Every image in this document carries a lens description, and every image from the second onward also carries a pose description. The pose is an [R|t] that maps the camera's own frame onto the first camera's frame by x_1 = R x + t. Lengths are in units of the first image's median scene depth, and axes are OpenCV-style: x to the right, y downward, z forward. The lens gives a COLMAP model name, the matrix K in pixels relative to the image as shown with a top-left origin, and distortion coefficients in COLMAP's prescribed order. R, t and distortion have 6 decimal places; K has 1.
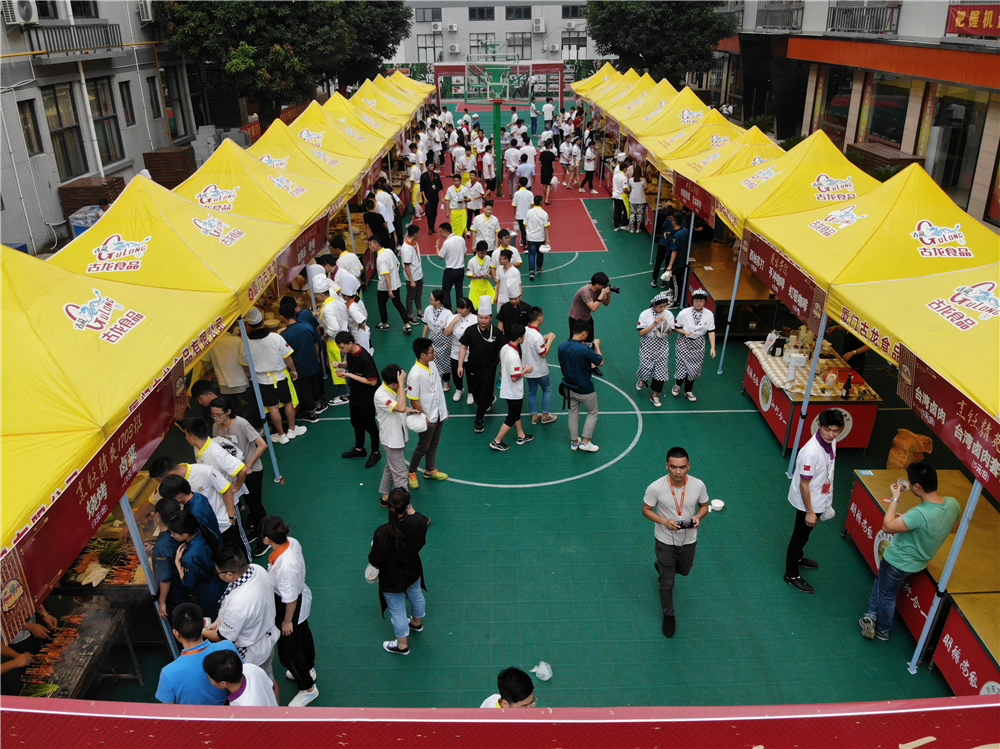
lens RADIAL K [[734.5, 0, 500.0], [0, 734.5, 374.5], [0, 0, 1]] dist [0.001696, -0.089032]
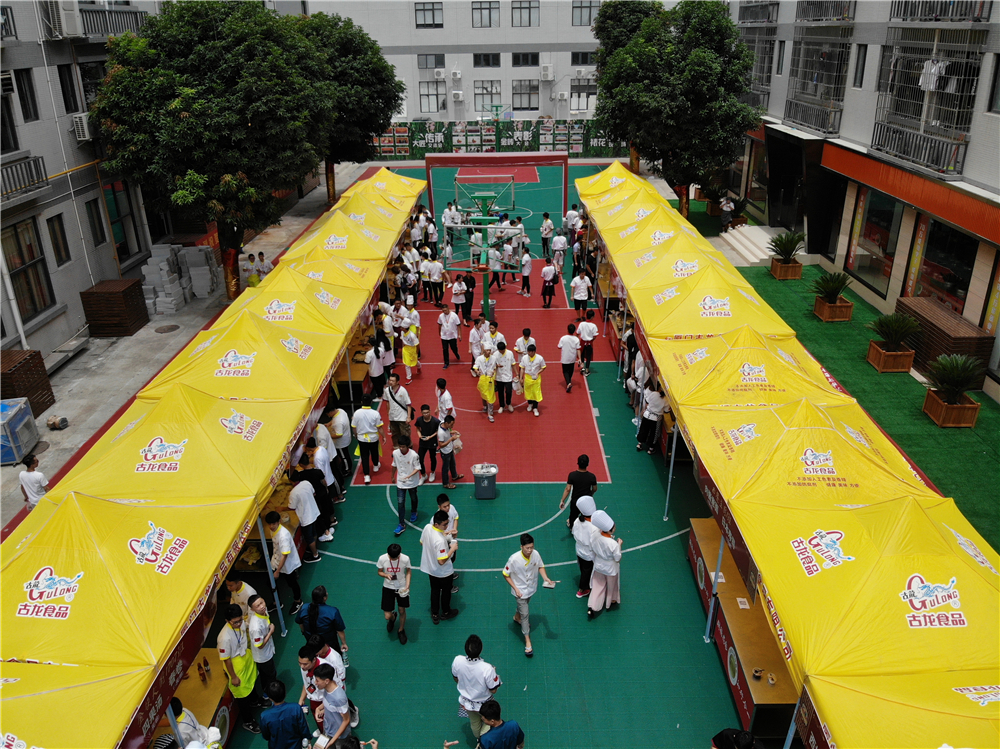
lens RADIAL K [[729.9, 0, 500.0], [0, 729.9, 374.5], [0, 0, 1]] dist [0.003788, -0.094340]
pose [[0.999843, 0.010034, -0.014624, 0.025621], [-0.010138, 0.999923, -0.007111, -0.199631], [0.014551, 0.007259, 0.999868, 0.139236]]
